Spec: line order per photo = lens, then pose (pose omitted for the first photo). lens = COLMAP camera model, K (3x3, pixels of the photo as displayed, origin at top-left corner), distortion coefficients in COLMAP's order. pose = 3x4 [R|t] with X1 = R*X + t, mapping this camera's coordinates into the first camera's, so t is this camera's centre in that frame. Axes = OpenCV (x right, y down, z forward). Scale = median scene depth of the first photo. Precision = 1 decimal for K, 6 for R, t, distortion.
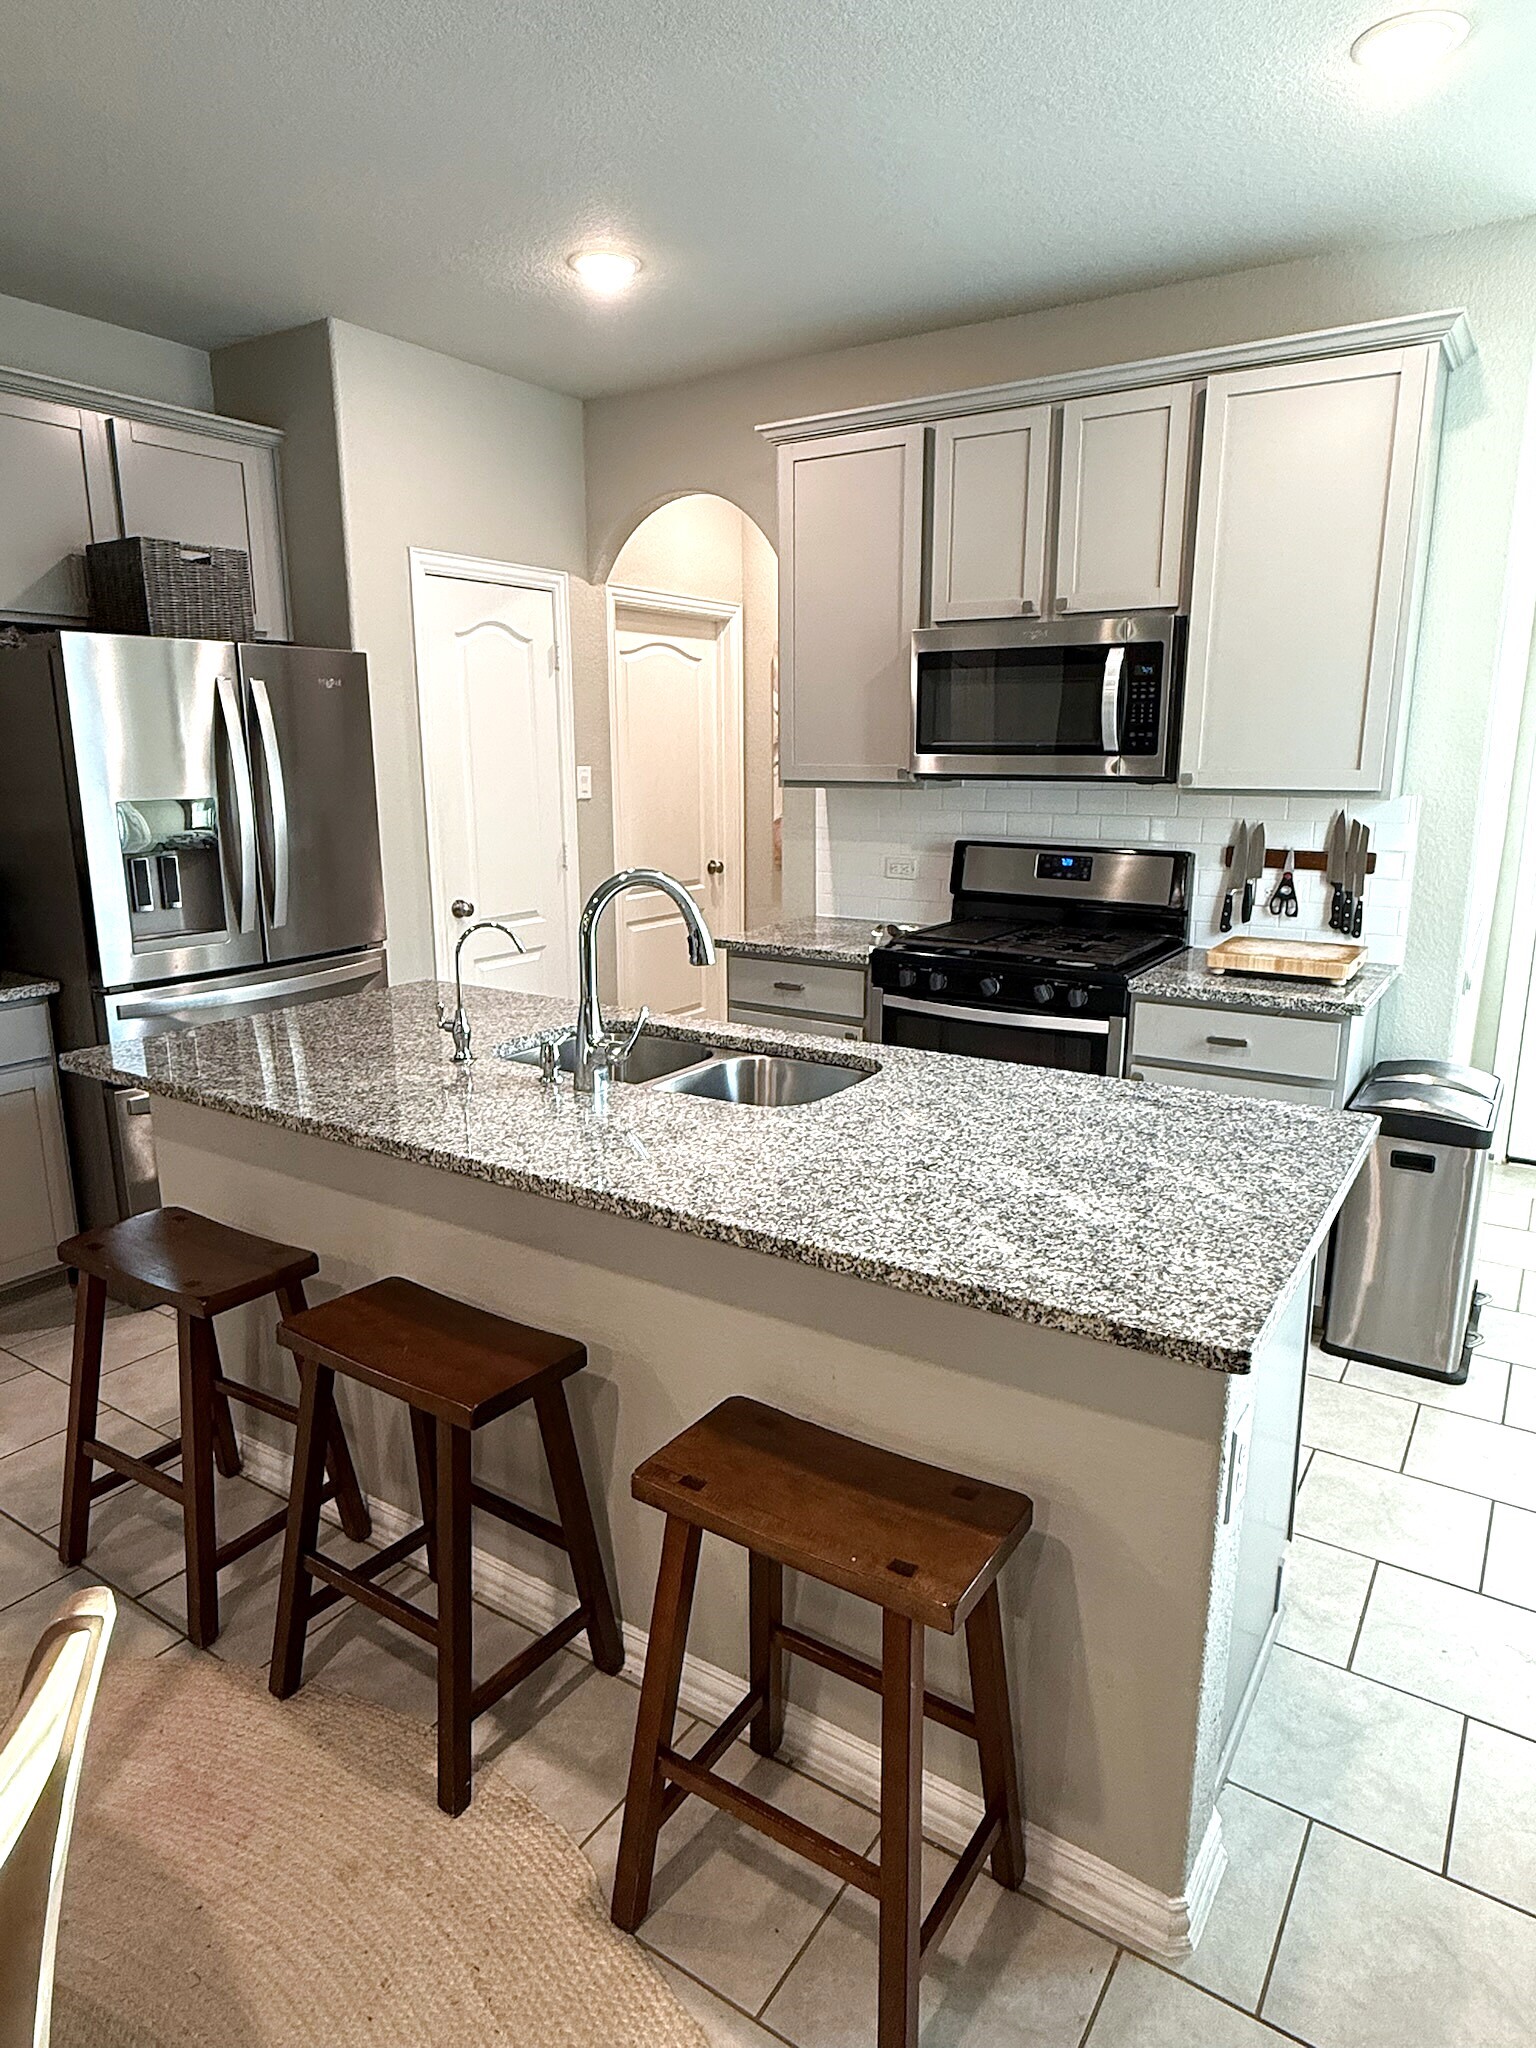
lens RADIAL K [[1219.6, 0, 763.7], [0, 1219.6, 1019.1], [0, 0, 1]] dist [-0.005557, 0.000217]
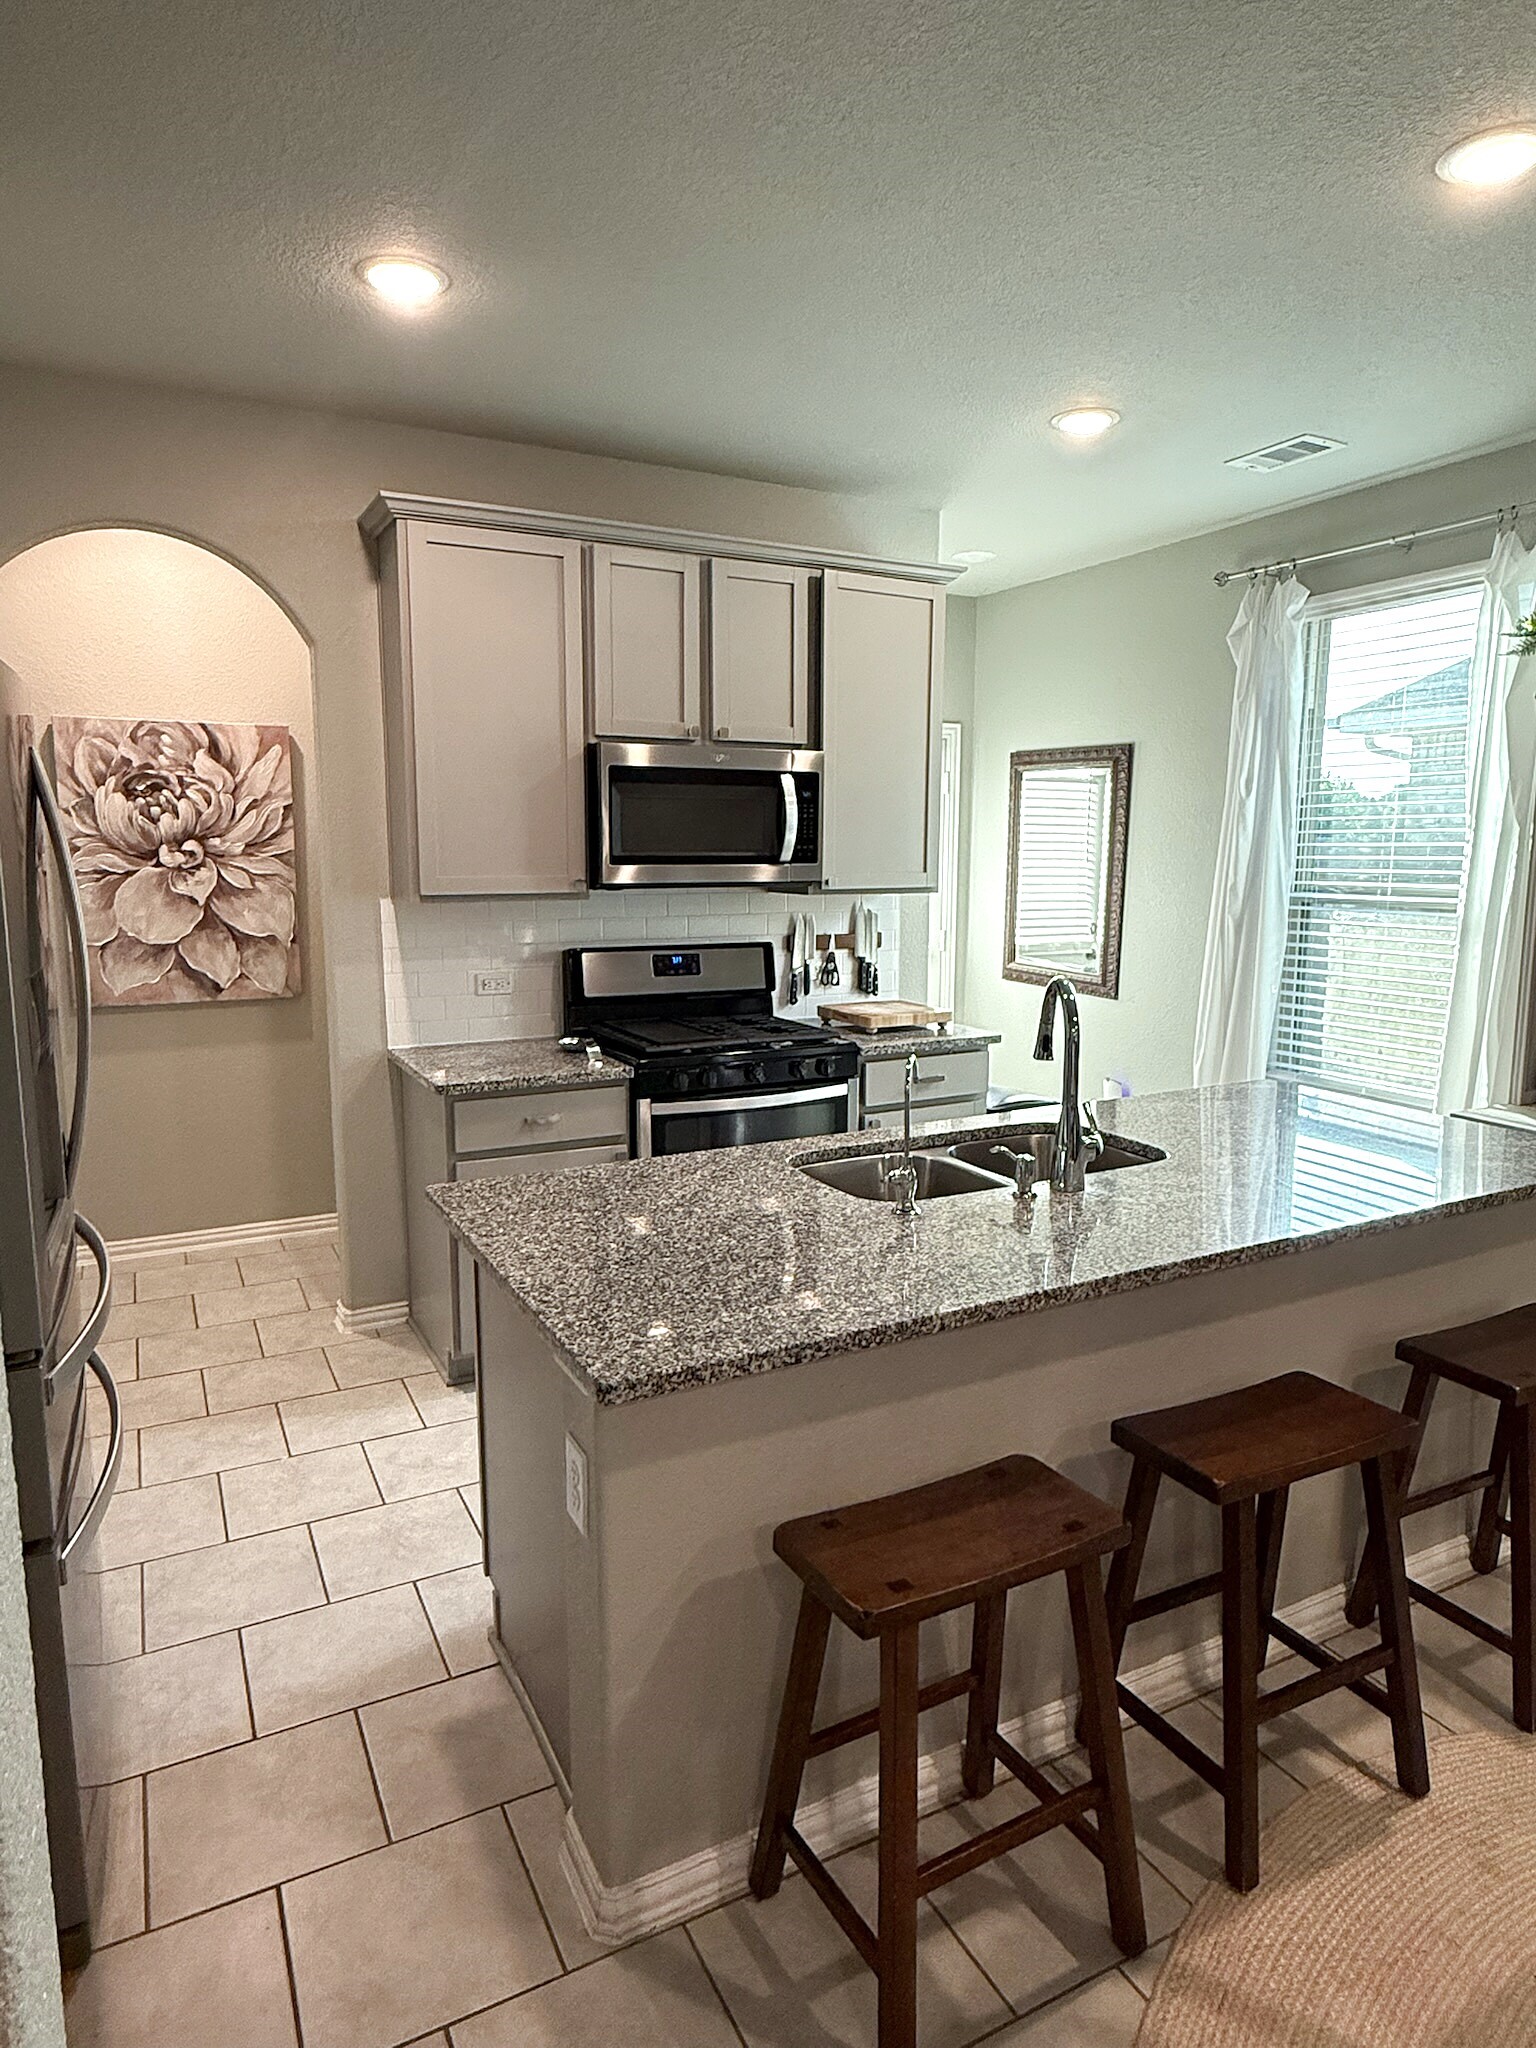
lens RADIAL K [[1219.6, 0, 757.9], [0, 1219.6, 1031.8], [0, 0, 1]] dist [-0.005557, 0.000217]
pose [[0.496464, -0.130983, 0.858118, -0.720866], [0.186032, 0.981637, 0.042208, -0.106220], [-0.847889, 0.138682, 0.511714, 0.417220]]
